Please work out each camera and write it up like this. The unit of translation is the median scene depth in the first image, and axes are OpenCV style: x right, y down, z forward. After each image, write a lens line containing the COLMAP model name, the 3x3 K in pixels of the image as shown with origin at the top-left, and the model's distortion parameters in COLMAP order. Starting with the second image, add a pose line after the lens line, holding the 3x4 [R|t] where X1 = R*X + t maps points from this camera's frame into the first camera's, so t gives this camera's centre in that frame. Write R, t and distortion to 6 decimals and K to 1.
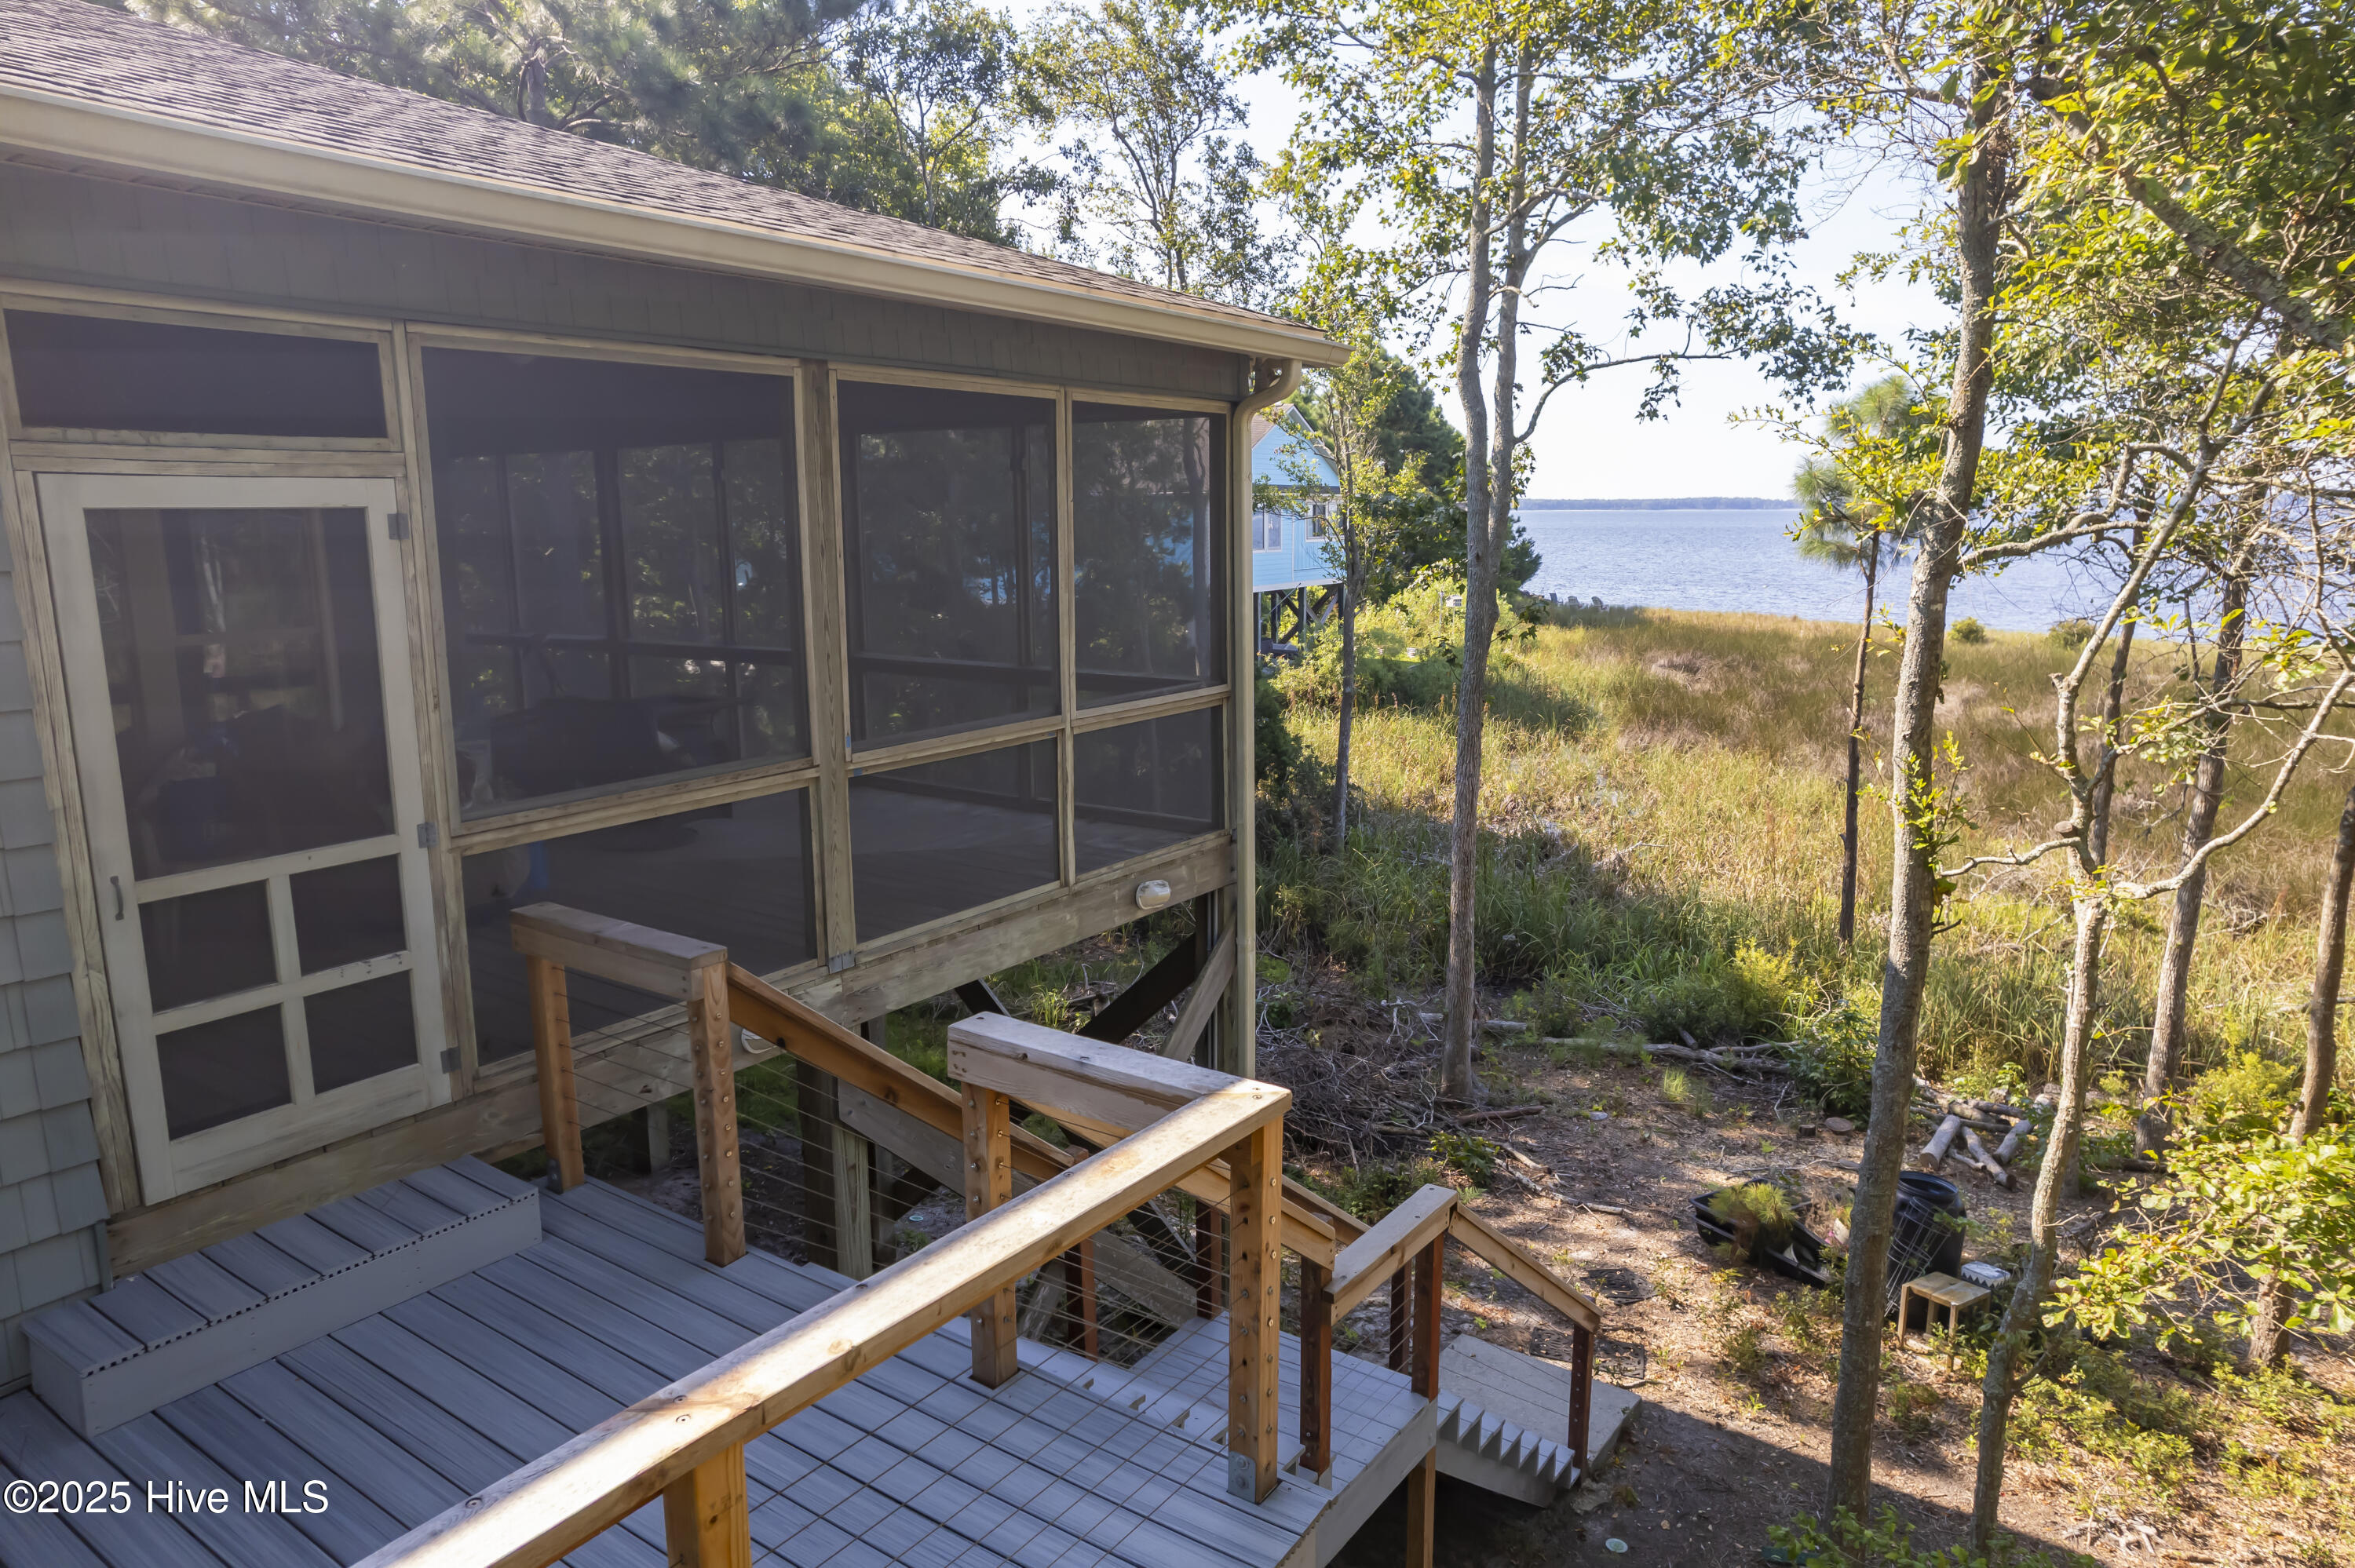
lens RADIAL K [[1501.8, 0, 1177.5], [0, 1501.8, 784.0], [0, 0, 1]] dist [-0.014841, 0.000128]
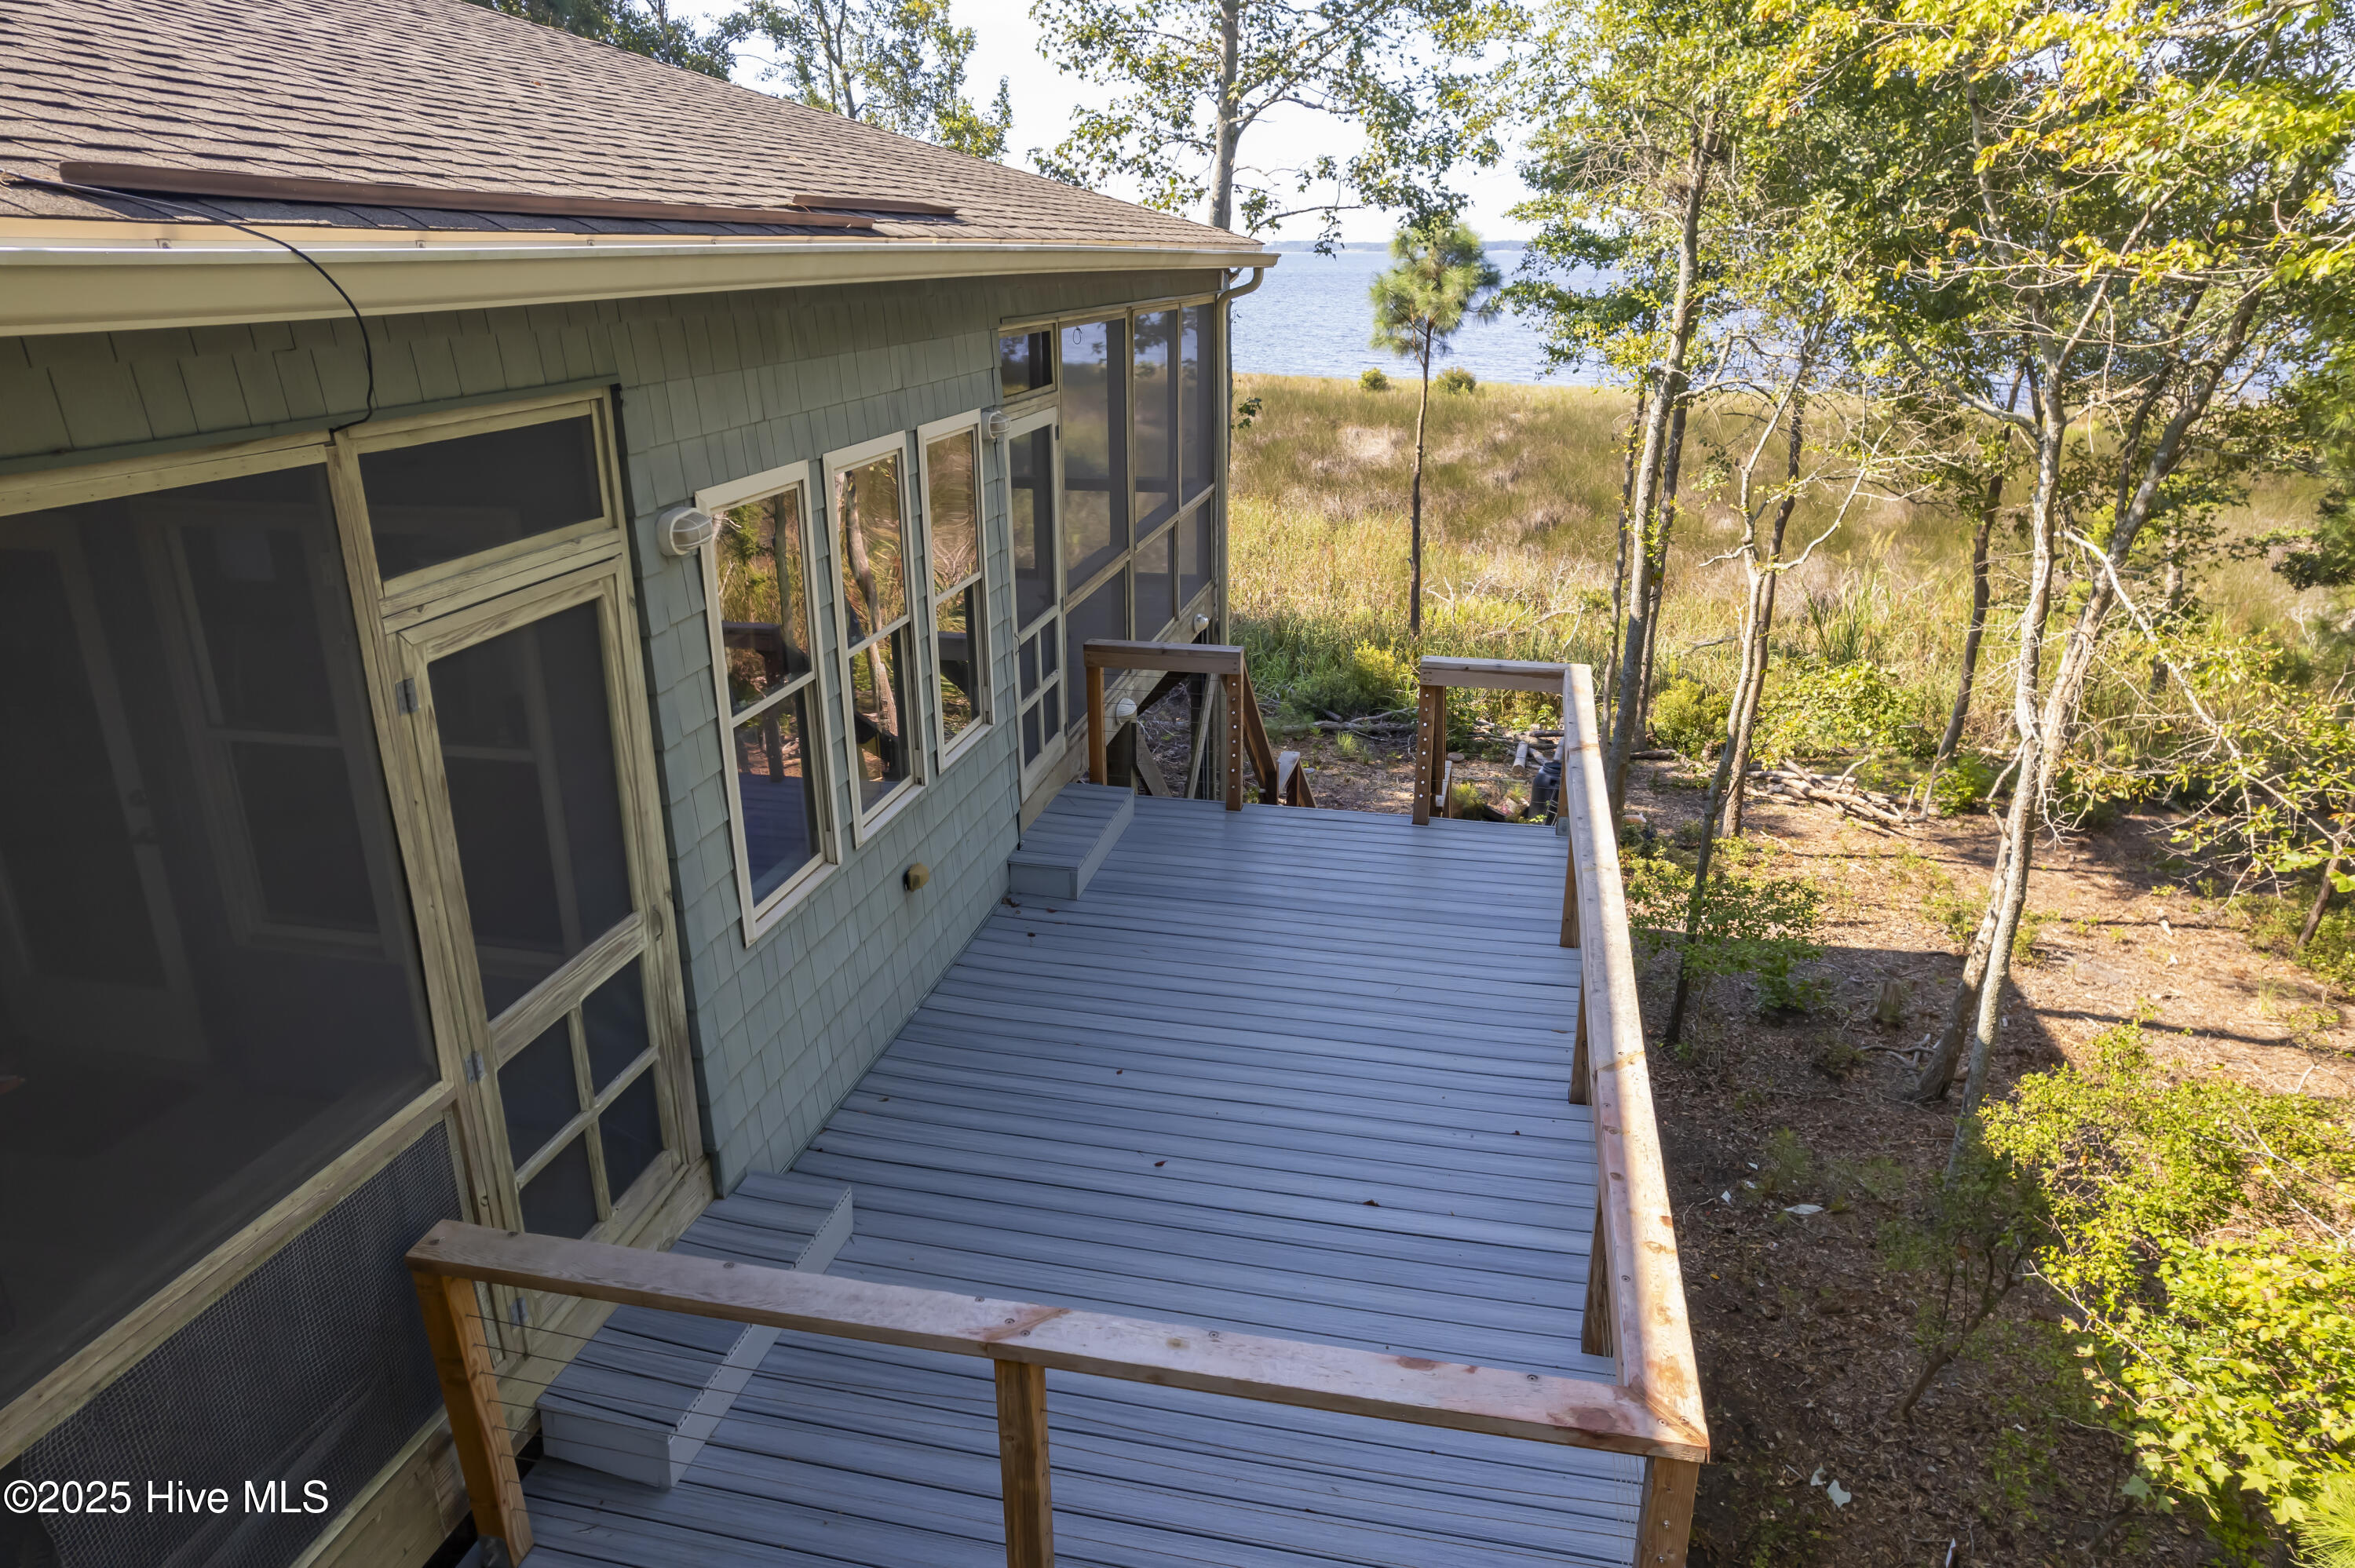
lens RADIAL K [[1501.8, 0, 1177.5], [0, 1501.8, 784.0], [0, 0, 1]] dist [-0.014841, 0.000128]
pose [[0.921408, -0.128466, 0.366747, -0.326336], [0.068147, 0.982567, 0.172969, -0.017694], [-0.382574, -0.134383, 0.914100, -0.228163]]
